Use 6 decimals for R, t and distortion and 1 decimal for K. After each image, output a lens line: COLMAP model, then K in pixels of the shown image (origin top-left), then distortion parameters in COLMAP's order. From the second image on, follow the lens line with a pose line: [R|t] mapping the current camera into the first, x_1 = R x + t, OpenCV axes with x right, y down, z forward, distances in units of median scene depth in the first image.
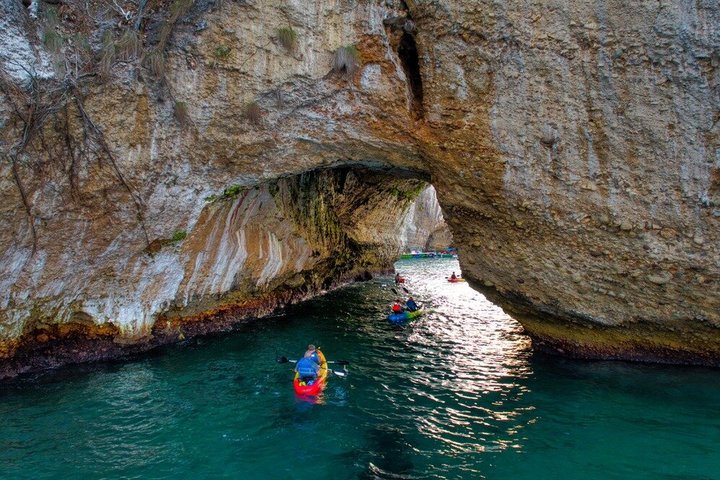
lens RADIAL K [[601.5, 0, 361.4], [0, 601.5, 236.9], [0, 0, 1]] dist [-0.004803, -0.008511]
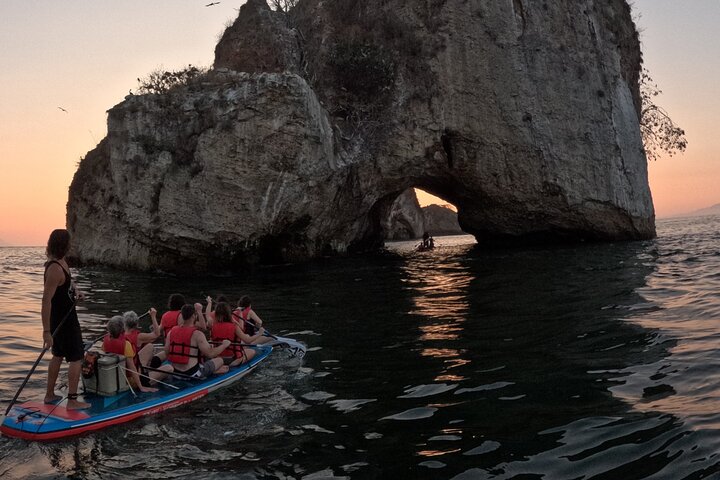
lens RADIAL K [[531.5, 0, 360.1], [0, 531.5, 177.7], [0, 0, 1]] dist [-0.274121, 0.104241]
pose [[0.991255, -0.039461, 0.125924, -0.700934], [0.053202, 0.992760, -0.107690, 0.106157], [-0.120763, 0.113448, 0.986177, -1.529131]]
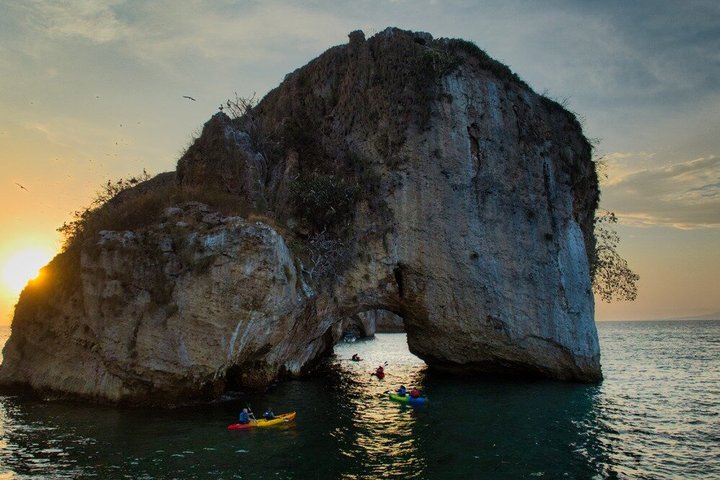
lens RADIAL K [[601.5, 0, 361.4], [0, 601.5, 236.9], [0, 0, 1]] dist [-0.004803, -0.008511]
pose [[0.976560, 0.014197, 0.214778, -0.831522], [0.015665, 0.990489, -0.136697, -0.091011], [-0.214676, 0.136857, 0.967049, -2.139371]]
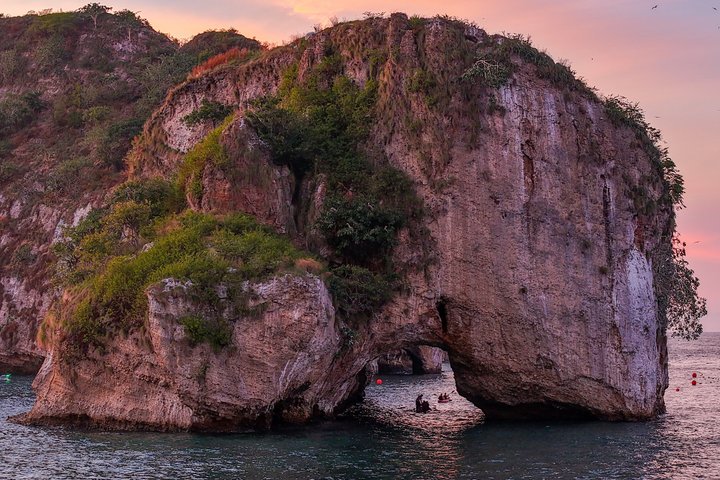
lens RADIAL K [[1715.4, 0, 360.0], [0, 1715.4, 240.0], [0, 0, 1]] dist [-0.214861, 0.021120]
pose [[0.984417, 0.004014, 0.175803, -1.824962], [0.004480, 0.998842, -0.047894, -0.266184], [-0.175792, 0.047935, 0.983260, -7.302316]]
